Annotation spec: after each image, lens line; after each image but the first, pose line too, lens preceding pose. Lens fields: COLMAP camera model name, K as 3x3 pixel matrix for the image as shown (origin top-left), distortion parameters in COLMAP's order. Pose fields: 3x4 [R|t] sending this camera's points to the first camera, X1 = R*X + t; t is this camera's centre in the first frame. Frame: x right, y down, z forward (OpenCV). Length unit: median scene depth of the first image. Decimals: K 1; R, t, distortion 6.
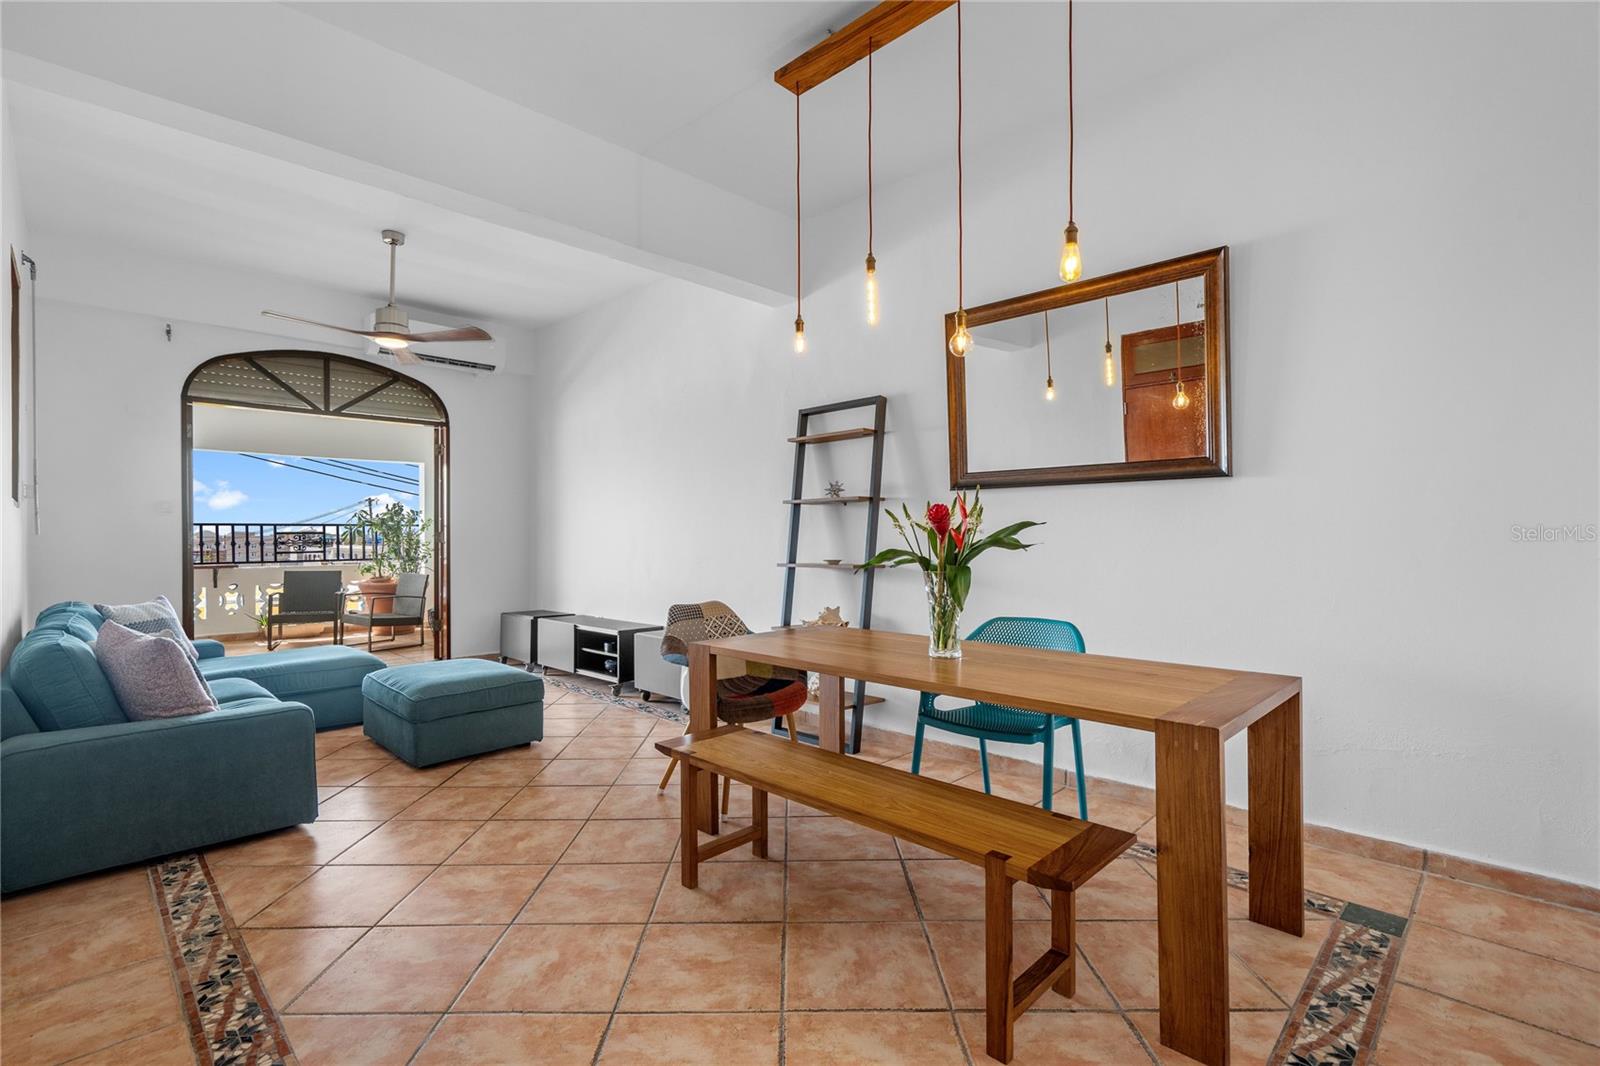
lens RADIAL K [[729.9, 0, 796.2], [0, 729.9, 529.0], [0, 0, 1]] dist [-0.016723, -0.000190]
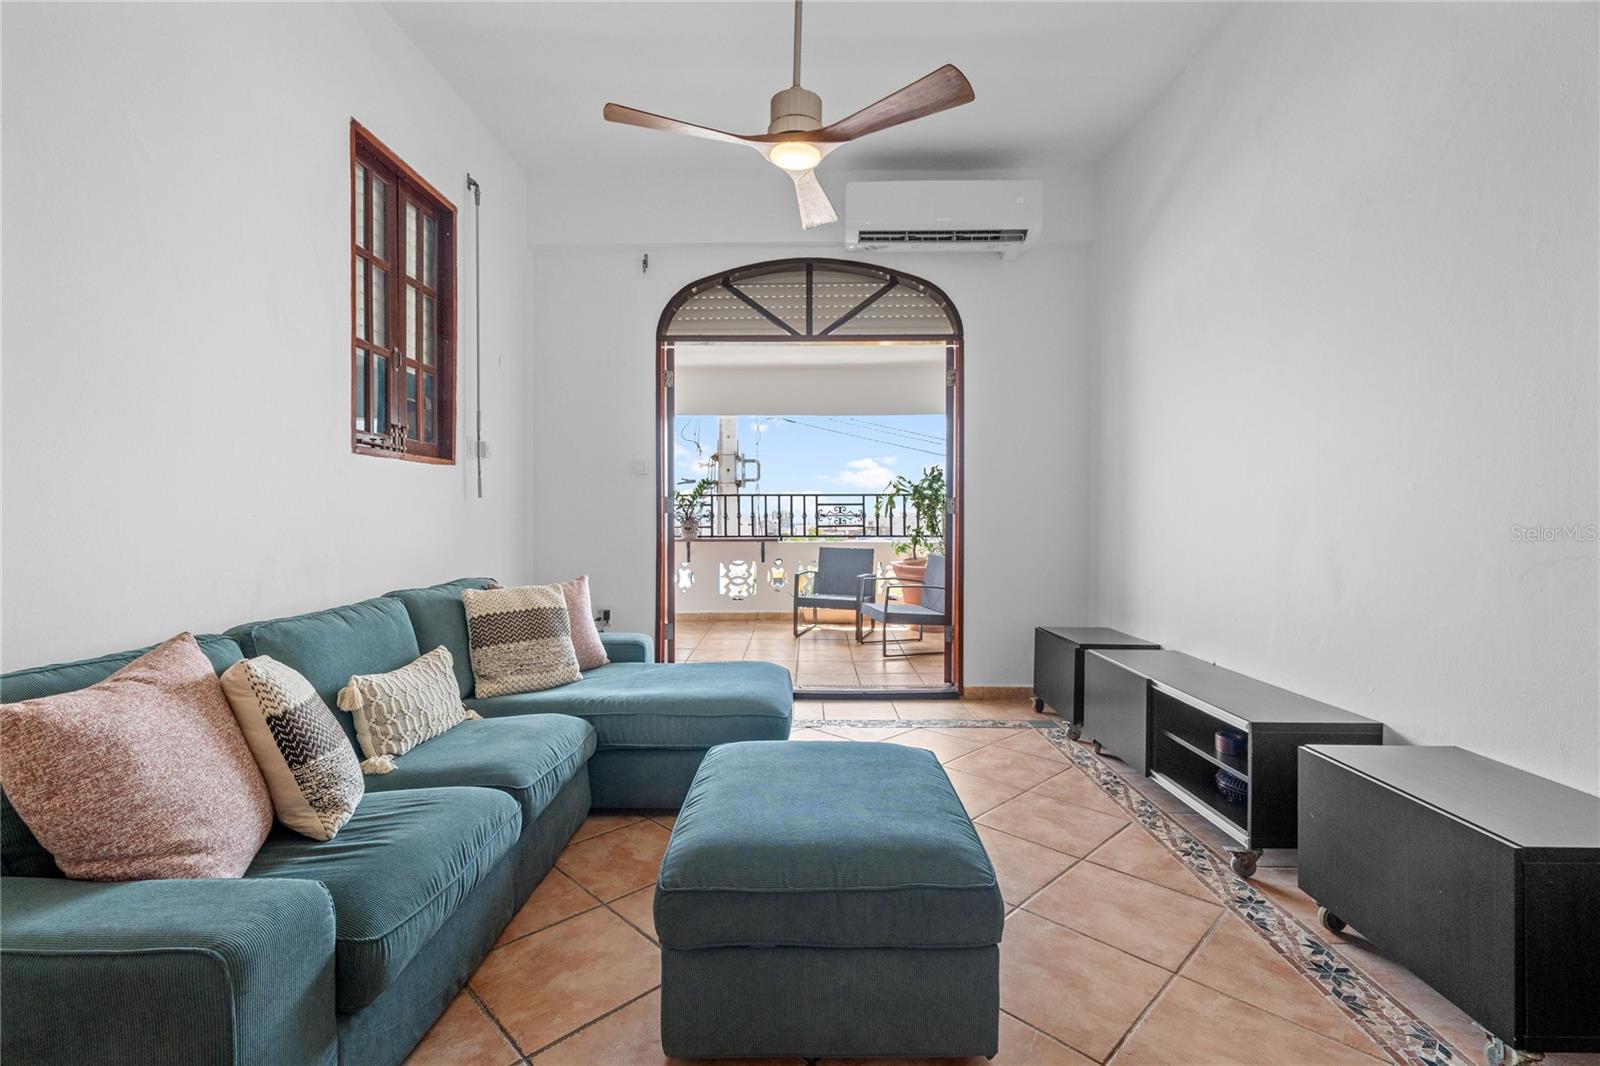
lens RADIAL K [[729.9, 0, 791.0], [0, 729.9, 518.4], [0, 0, 1]] dist [-0.016723, -0.000190]
pose [[0.691396, 0.007422, -0.722438, -0.101754], [0.000901, 0.999938, 0.011136, 0.015794], [0.722476, -0.008350, 0.691346, 0.419120]]
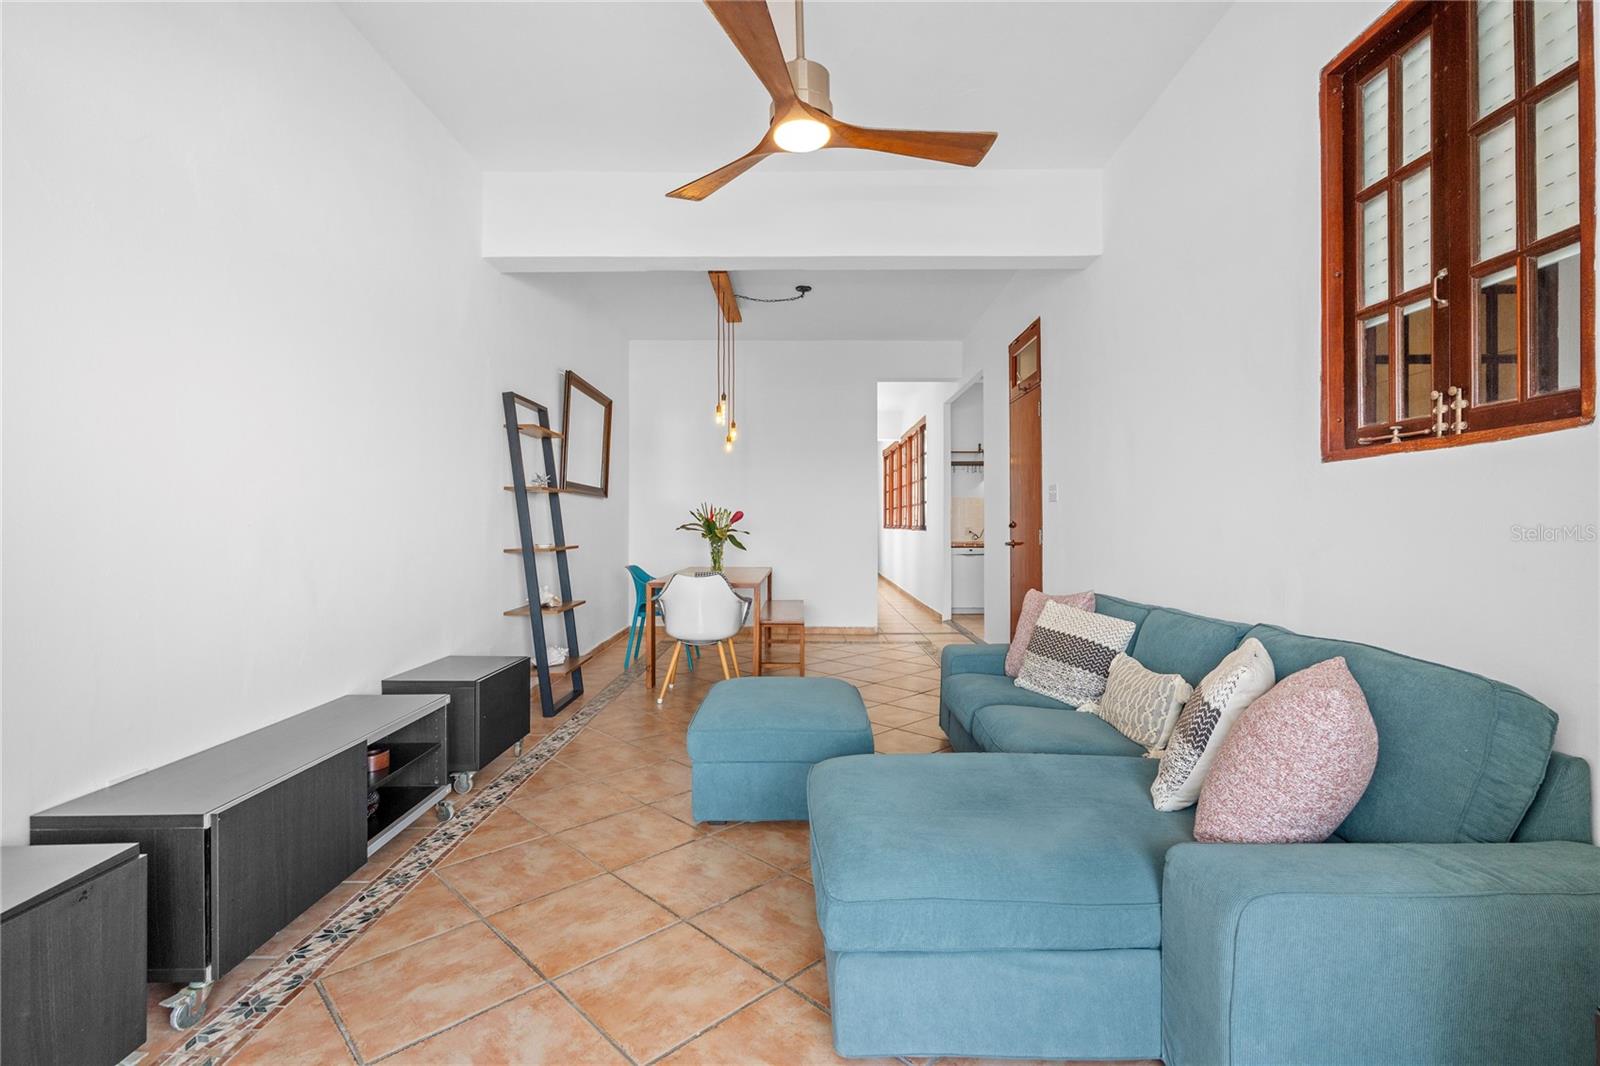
lens RADIAL K [[729.9, 0, 800.9], [0, 729.9, 529.8], [0, 0, 1]] dist [-0.016723, -0.000190]
pose [[-0.707695, 0.003081, 0.706512, -0.599182], [-0.001498, 0.999982, -0.005861, 0.017391], [-0.706517, -0.005207, -0.707677, 0.909627]]
